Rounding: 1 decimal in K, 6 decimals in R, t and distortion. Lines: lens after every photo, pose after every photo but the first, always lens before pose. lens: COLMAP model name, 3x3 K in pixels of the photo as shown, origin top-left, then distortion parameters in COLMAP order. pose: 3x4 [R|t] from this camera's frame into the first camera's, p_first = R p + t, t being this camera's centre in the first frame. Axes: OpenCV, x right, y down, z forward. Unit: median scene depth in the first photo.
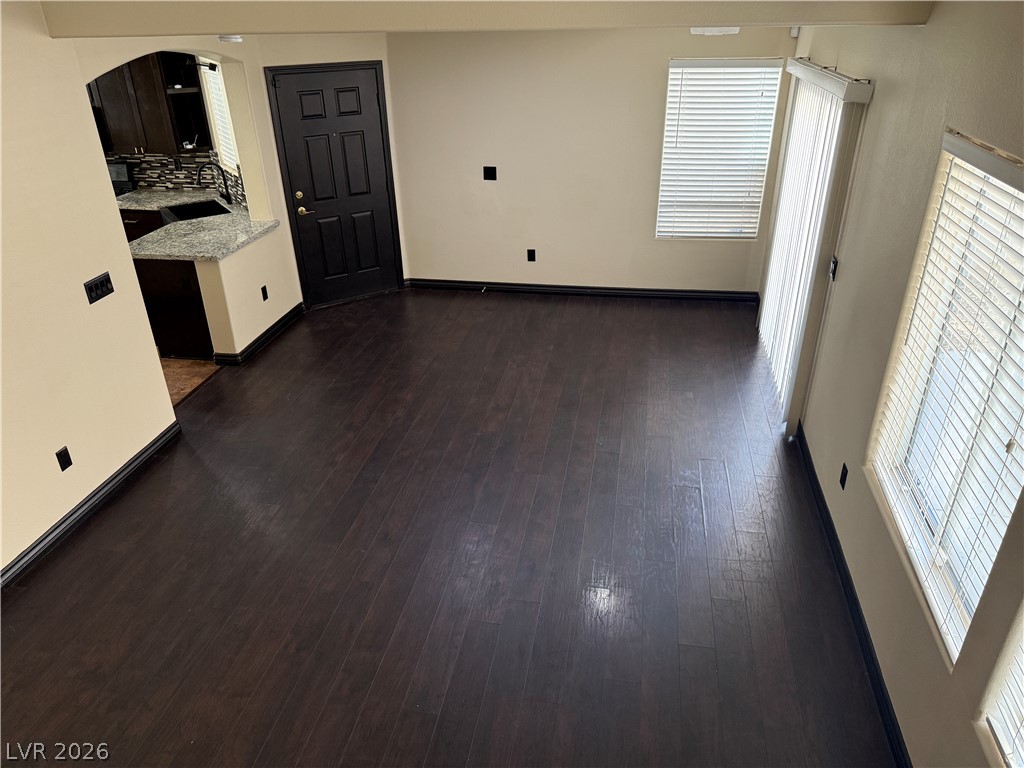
lens RADIAL K [[716.0, 0, 510.6], [0, 716.0, 387.9], [0, 0, 1]] dist [0.097855, -0.148110]
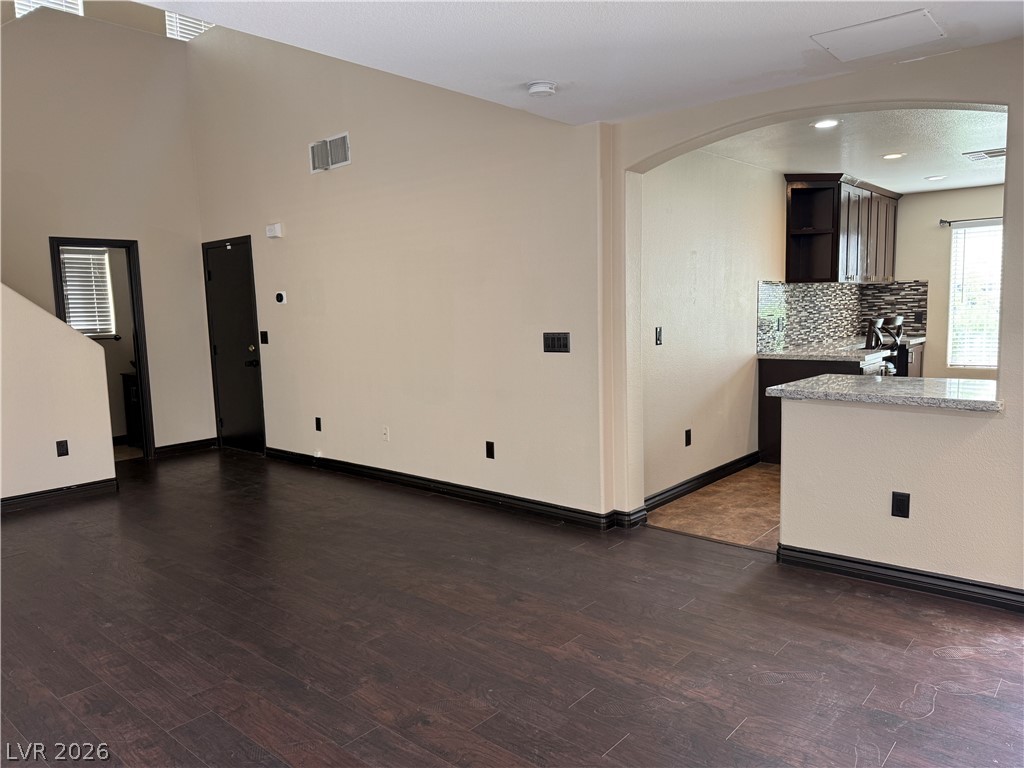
lens RADIAL K [[718.7, 0, 509.0], [0, 718.7, 383.5], [0, 0, 1]] dist [0.100548, -0.168989]
pose [[-0.510168, 0.125189, -0.850915, 0.249766], [-0.365679, 0.863901, 0.346343, -0.264557], [0.778465, 0.487855, -0.394956, 0.852689]]
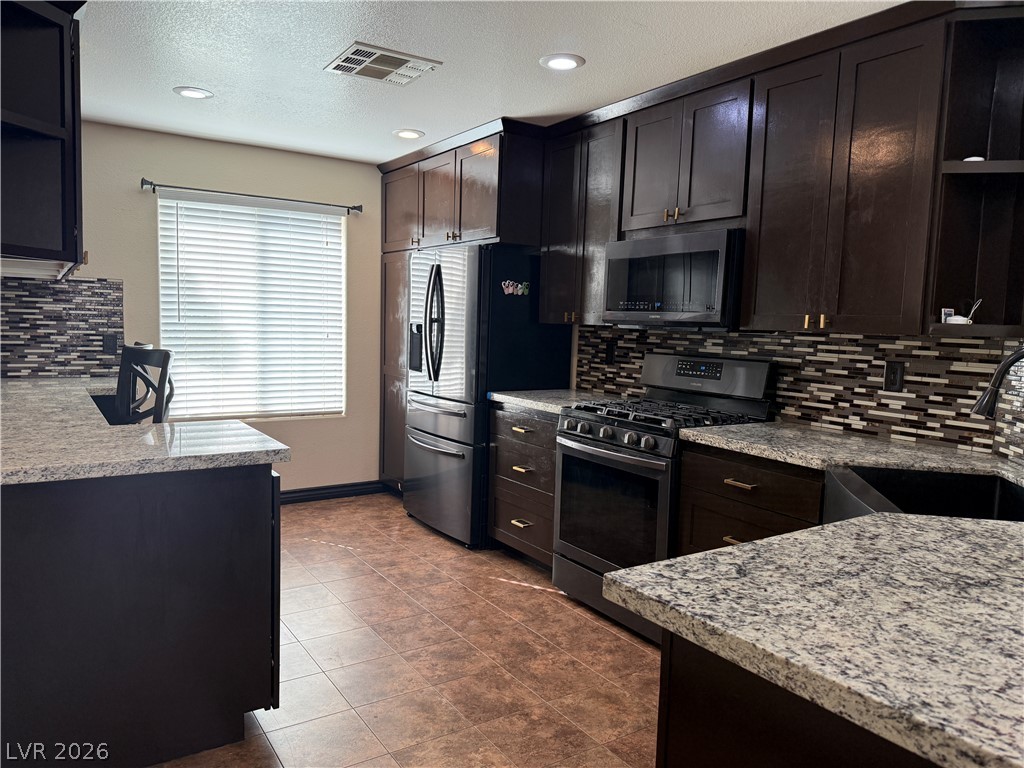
lens RADIAL K [[716.0, 0, 510.6], [0, 716.0, 387.9], [0, 0, 1]] dist [0.097855, -0.148110]
pose [[0.690708, 0.106828, -0.715200, -0.341951], [-0.374685, 0.898781, -0.227604, -0.143853], [0.618494, 0.425182, 0.660822, 0.659209]]
